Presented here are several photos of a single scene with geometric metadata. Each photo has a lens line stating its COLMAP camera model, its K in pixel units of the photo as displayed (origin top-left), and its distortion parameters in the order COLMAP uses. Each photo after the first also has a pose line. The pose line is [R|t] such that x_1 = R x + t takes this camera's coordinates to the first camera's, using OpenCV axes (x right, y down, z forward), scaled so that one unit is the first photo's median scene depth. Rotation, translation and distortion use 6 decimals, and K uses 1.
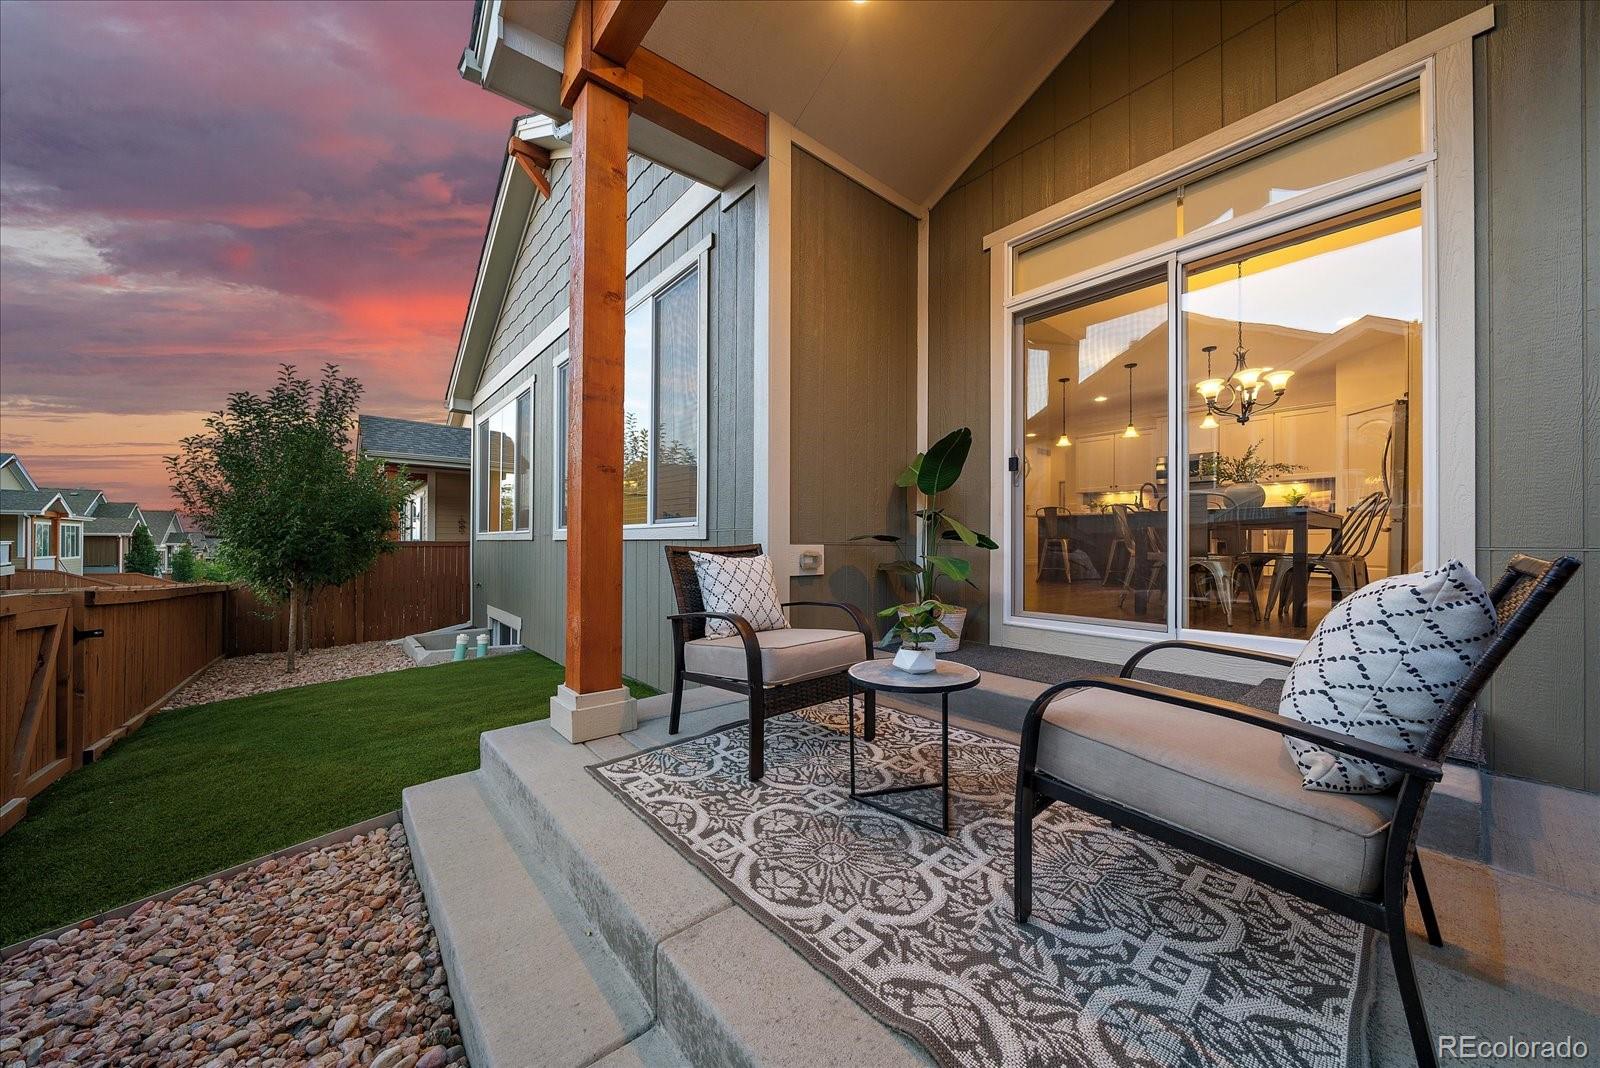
lens RADIAL K [[554.4, 0, 790.7], [0, 554.4, 540.5], [0, 0, 1]] dist [-0.007601, -0.000101]
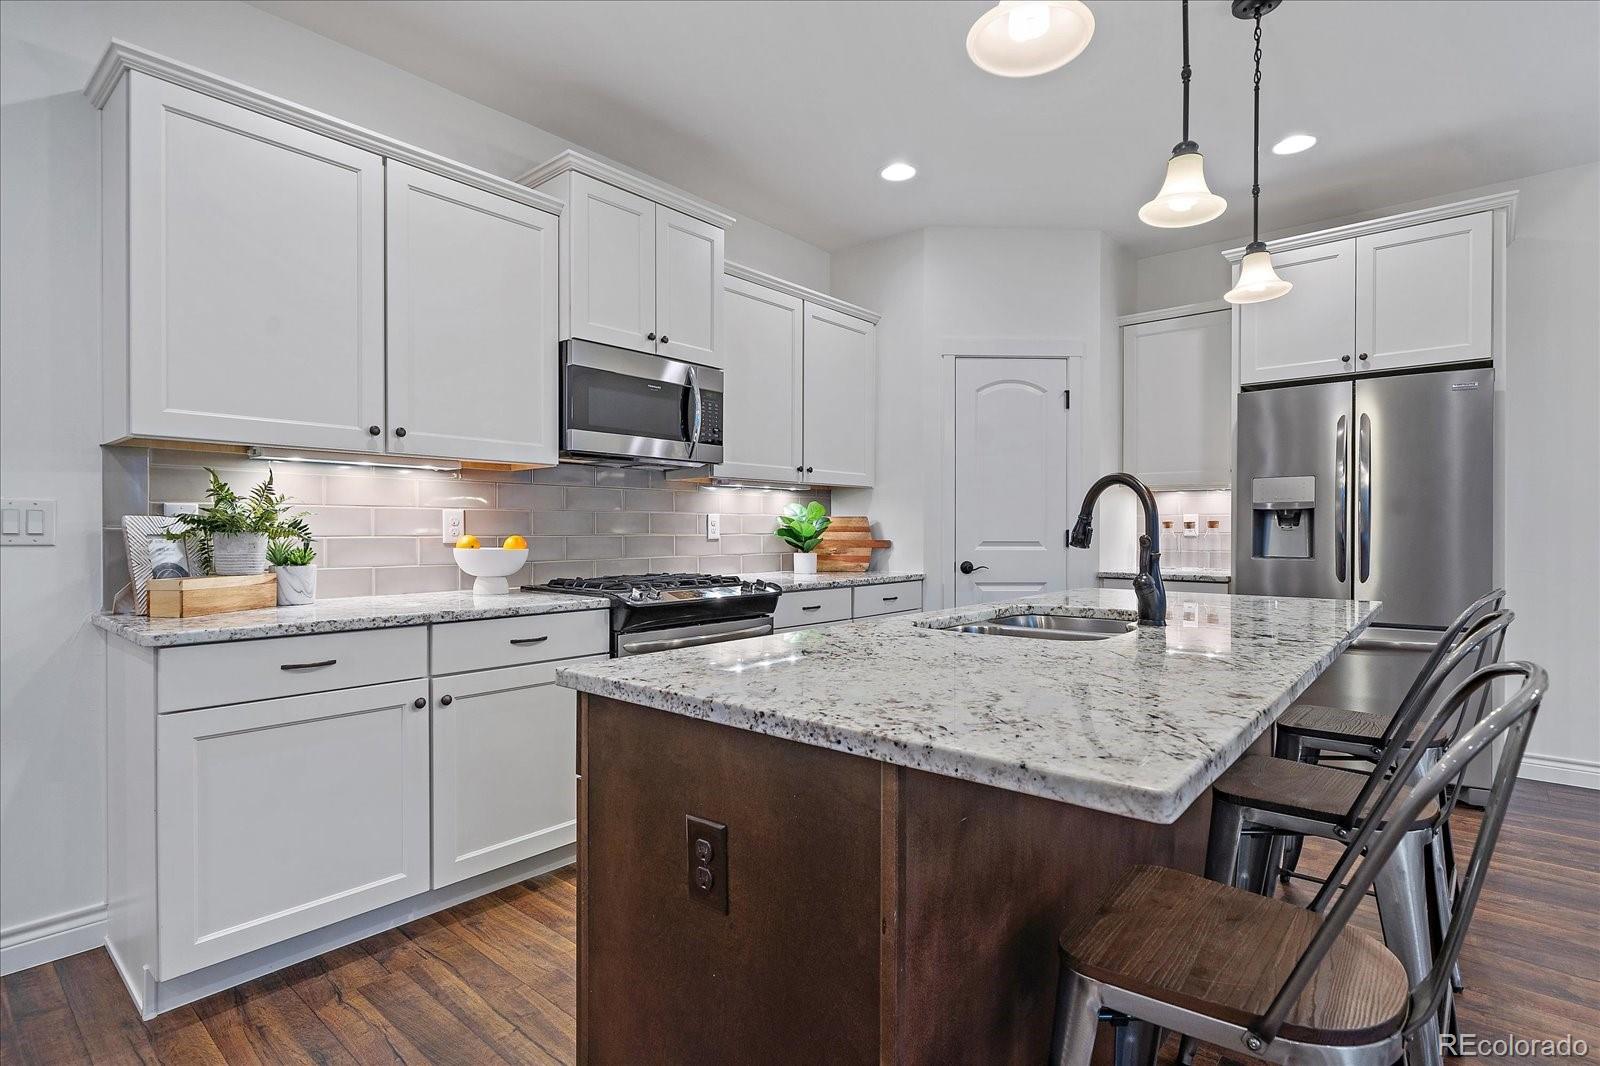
lens RADIAL K [[786.9, 0, 789.7], [0, 786.9, 535.9], [0, 0, 1]] dist [0.000220, -0.000476]
pose [[-0.149564, -0.012785, 0.988669, 0.367997], [-0.001287, 0.999918, 0.012735, -0.082266], [-0.988751, 0.000632, -0.149568, 1.130452]]
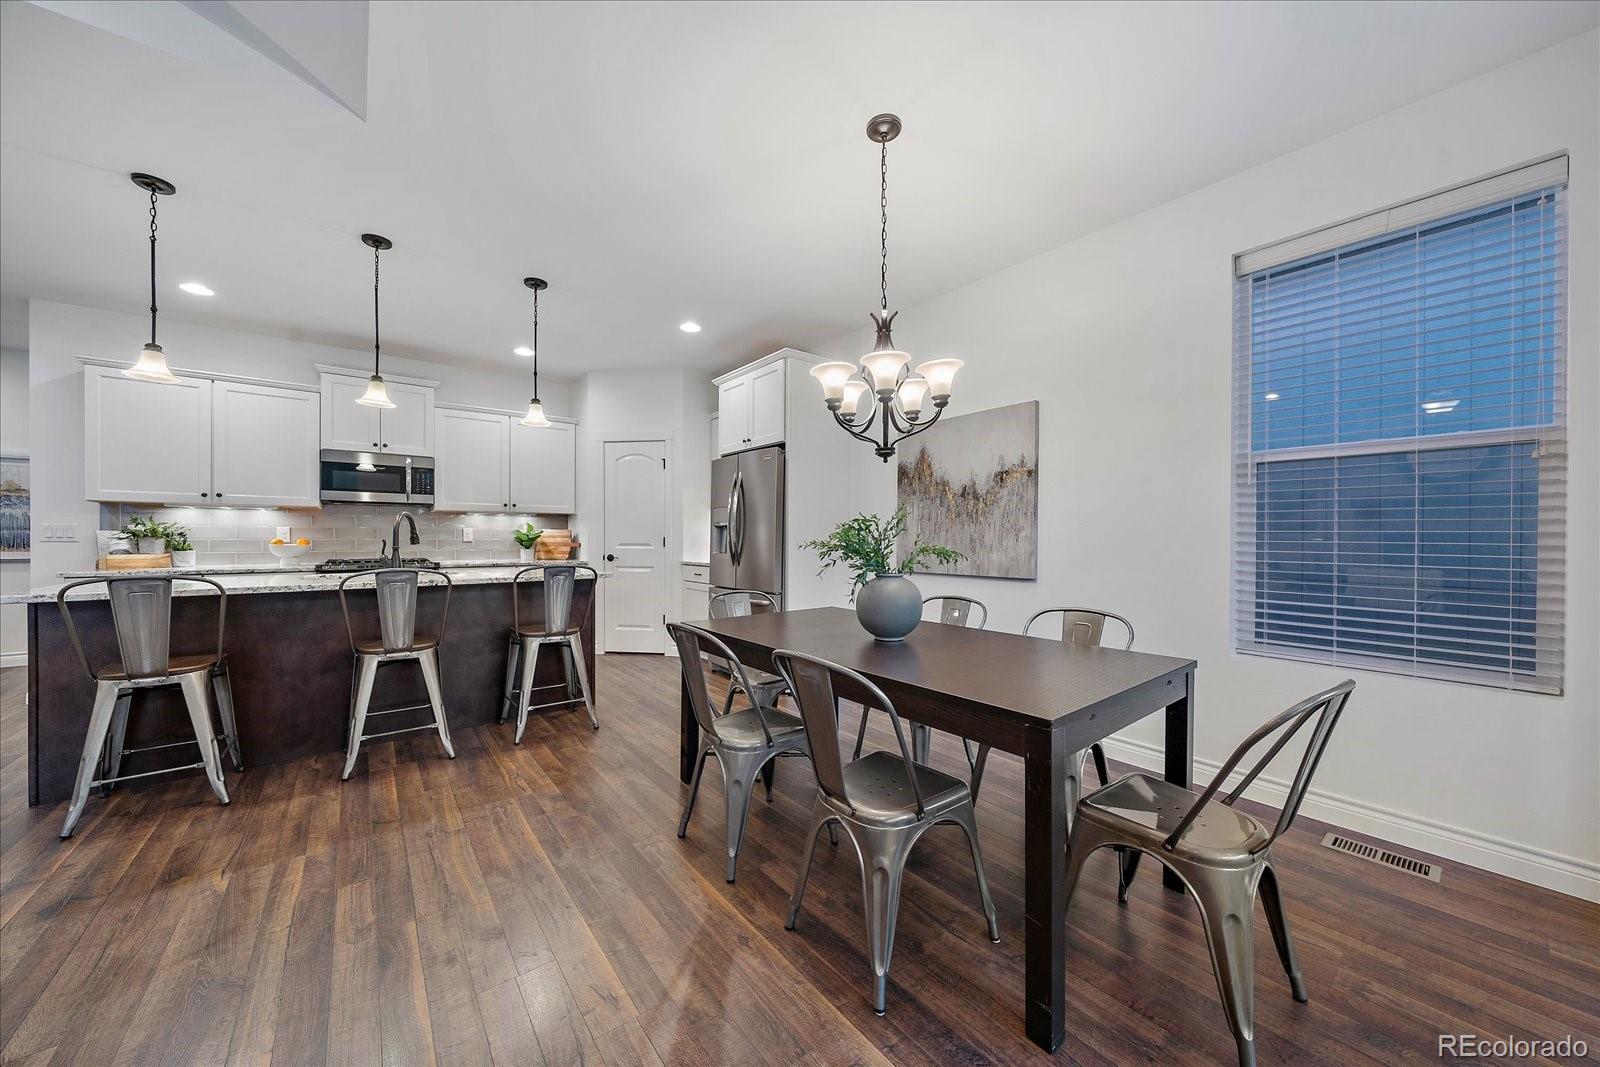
lens RADIAL K [[554.4, 0, 790.7], [0, 554.4, 540.0], [0, 0, 1]] dist [-0.007601, -0.000101]
pose [[0.039231, -0.010039, 0.999180, 0.187470], [-0.002690, 0.999945, 0.010153, -0.083547], [-0.999227, -0.003086, 0.039202, 0.634694]]
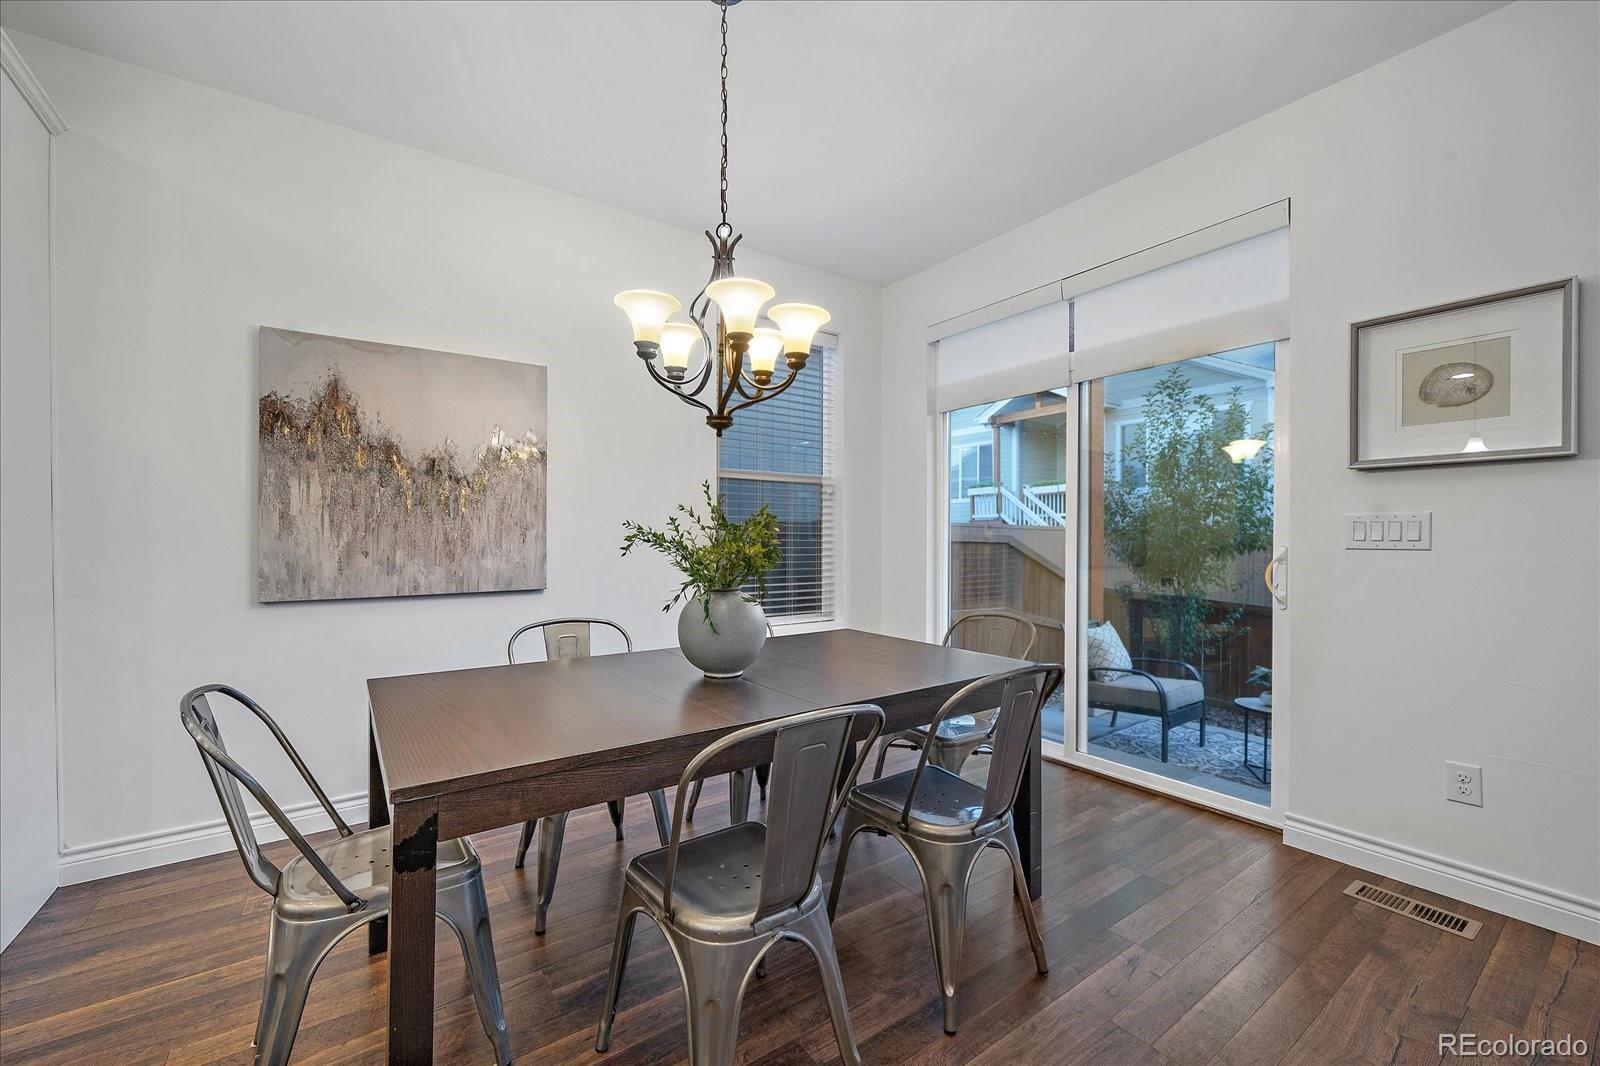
lens RADIAL K [[644.0, 0, 792.2], [0, 644.0, 537.0], [0, 0, 1]] dist [-0.000761, -0.000093]
pose [[-0.996152, -0.005407, 0.087479, 0.444776], [-0.005470, 0.999985, -0.000484, -0.082347], [-0.087476, -0.000960, -0.996166, 0.855285]]
